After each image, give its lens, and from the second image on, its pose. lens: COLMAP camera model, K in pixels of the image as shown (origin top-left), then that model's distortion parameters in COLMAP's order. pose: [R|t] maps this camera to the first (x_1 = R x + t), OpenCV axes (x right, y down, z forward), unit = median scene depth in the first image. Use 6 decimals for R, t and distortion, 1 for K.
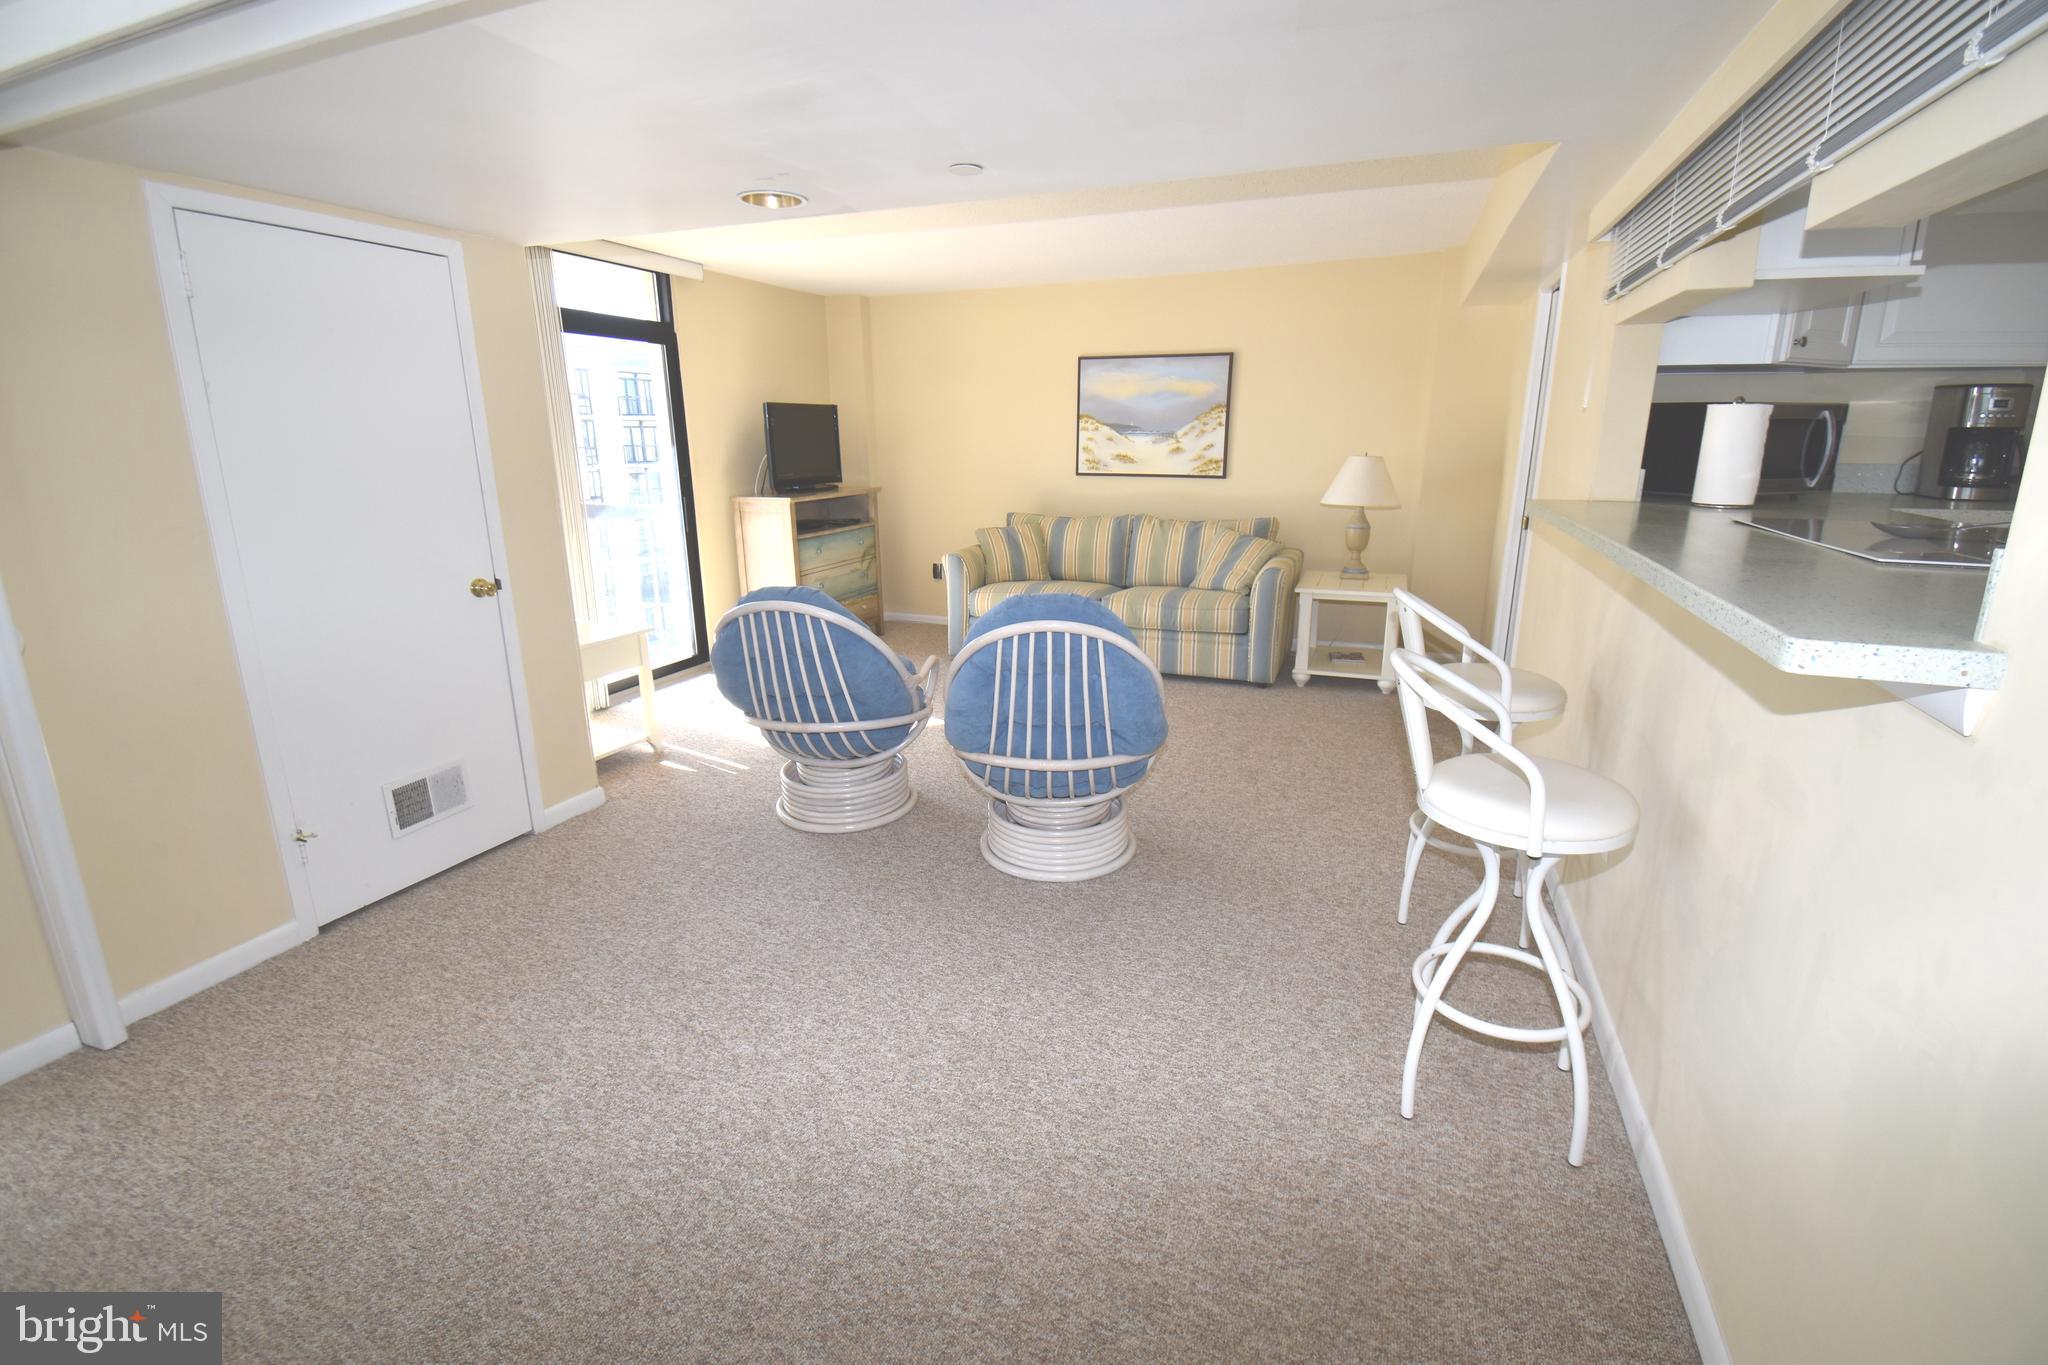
lens RADIAL K [[895.8, 0, 1028.9], [0, 895.8, 670.3], [0, 0, 1]] dist [0.015282, -0.023750]
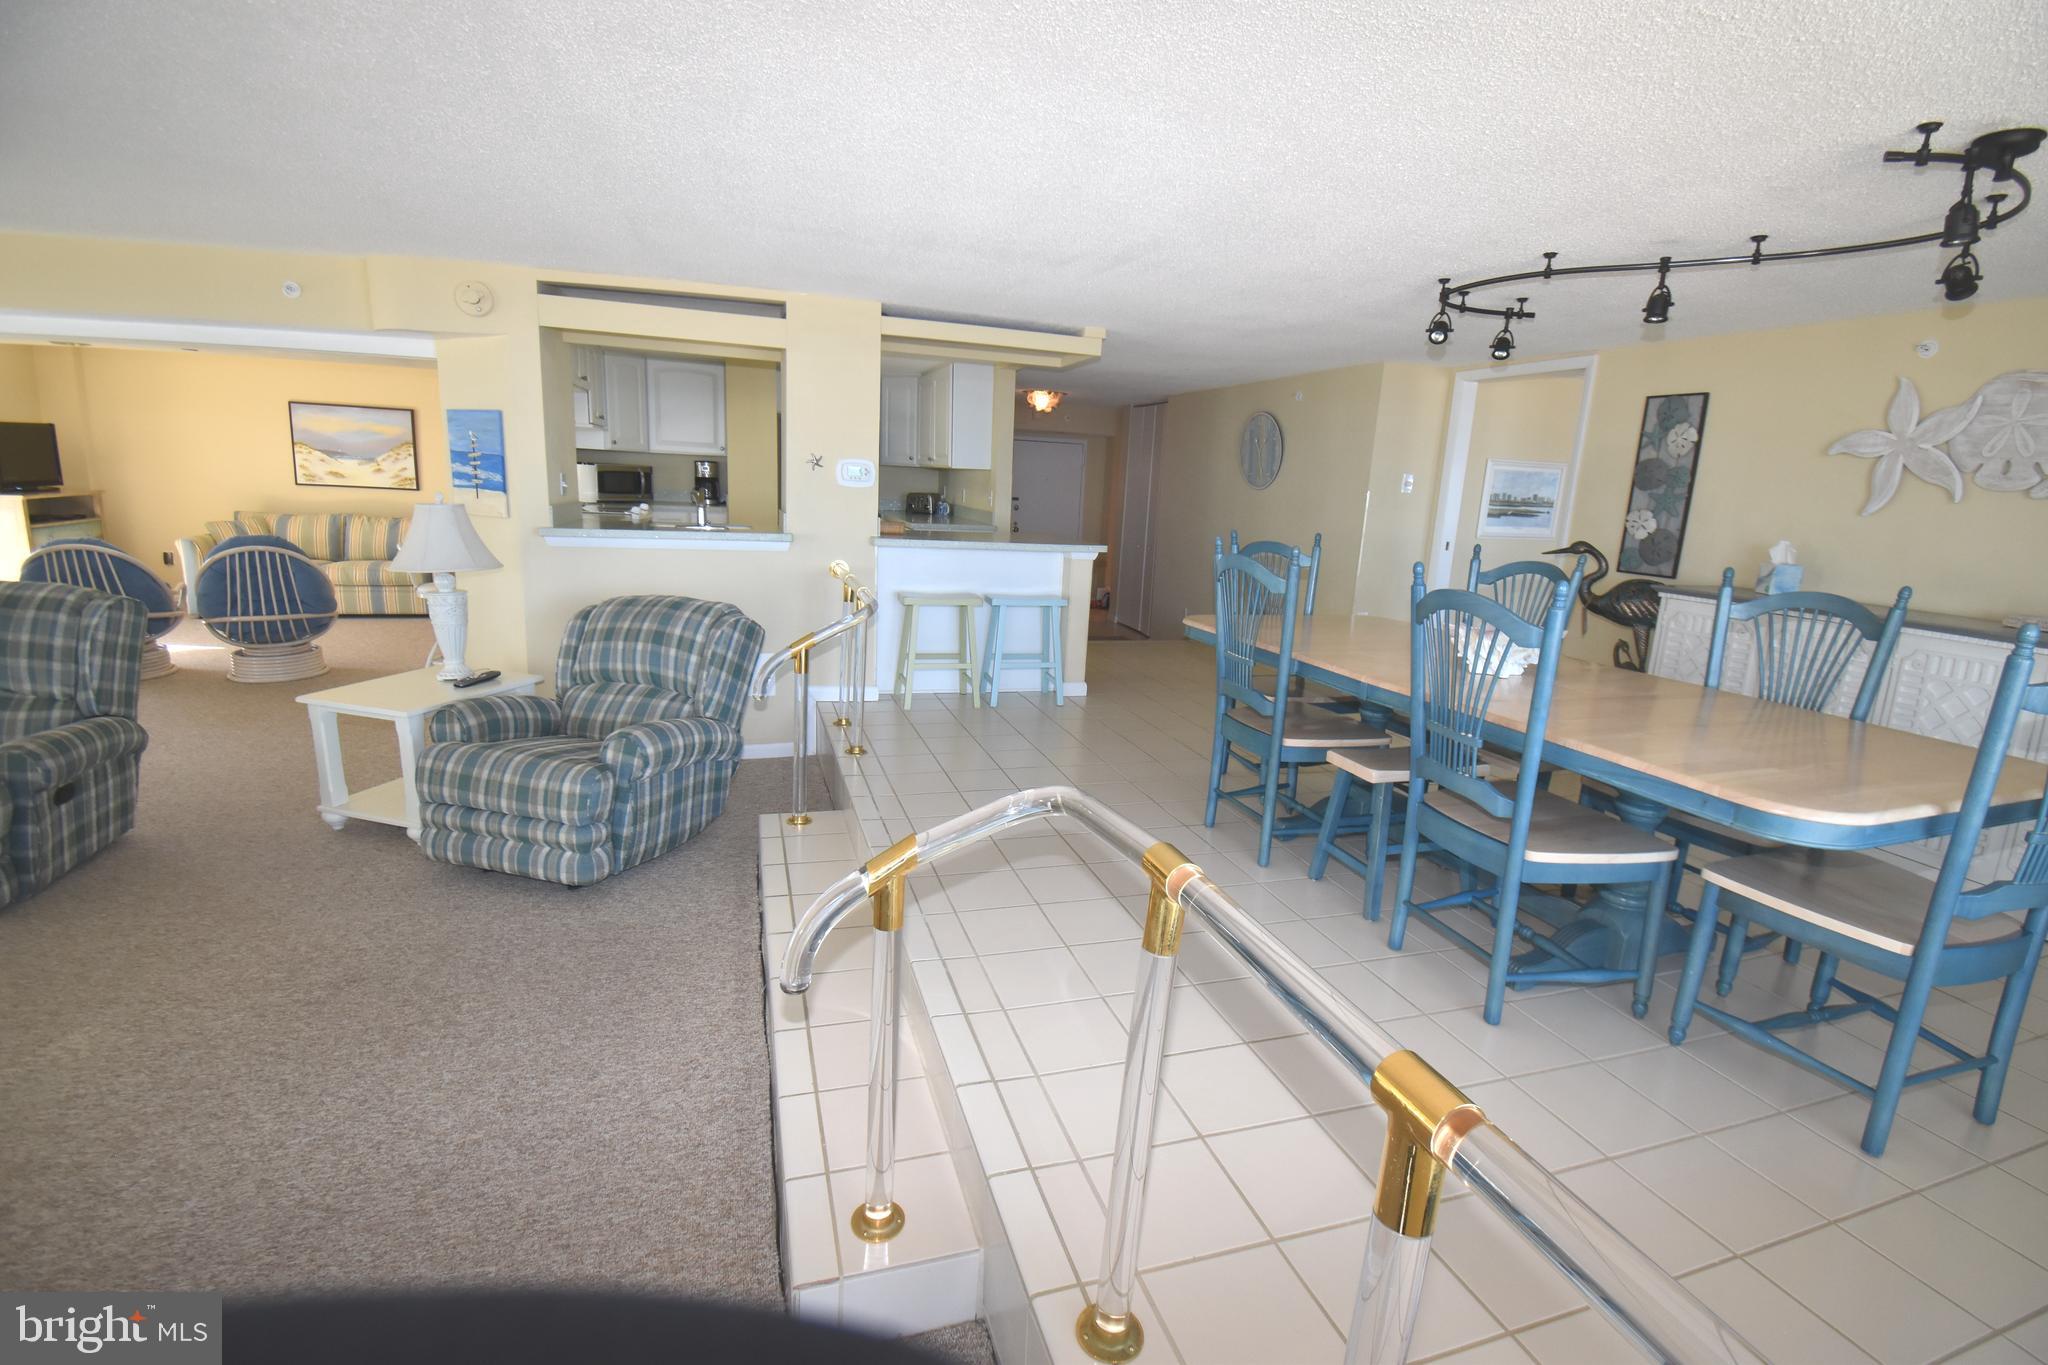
lens RADIAL K [[895.8, 0, 1028.9], [0, 895.8, 670.3], [0, 0, 1]] dist [0.015282, -0.023750]
pose [[0.772774, -0.085389, 0.628910, 0.038009], [0.104516, 0.994501, 0.006602, 0.195010], [-0.626016, 0.060629, 0.777450, -0.846518]]
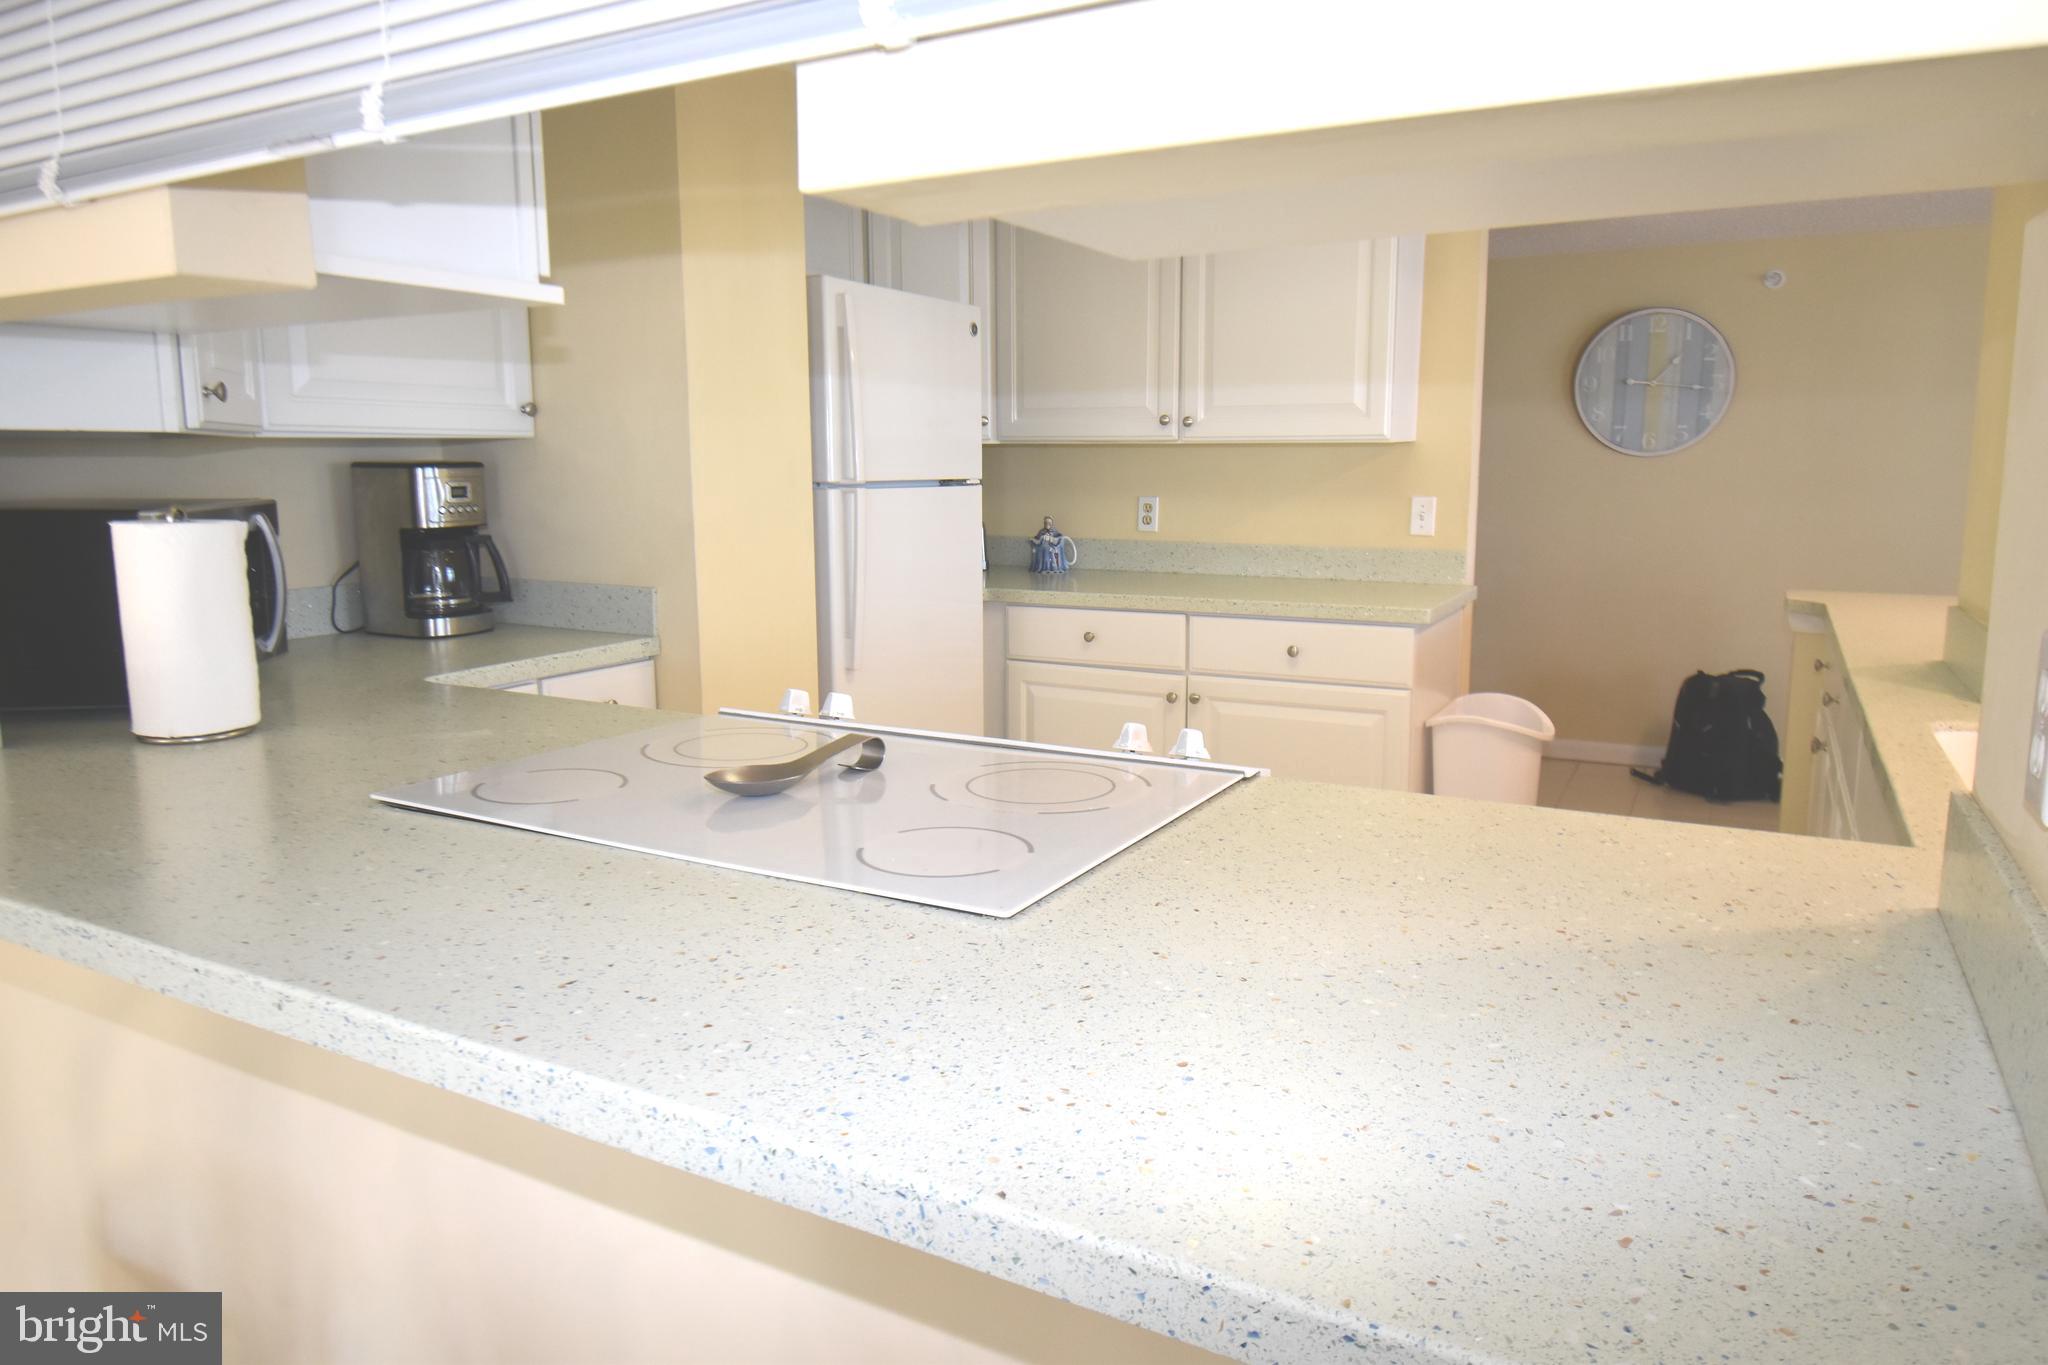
lens RADIAL K [[1344.1, 0, 1019.7], [0, 1344.1, 602.9], [0, 0, 1]] dist [-0.002229, -0.000374]
pose [[0.149194, -0.092880, 0.984436, 0.076380], [0.251010, 0.966524, 0.053149, -0.083813], [-0.956418, 0.239174, 0.167513, 0.217517]]
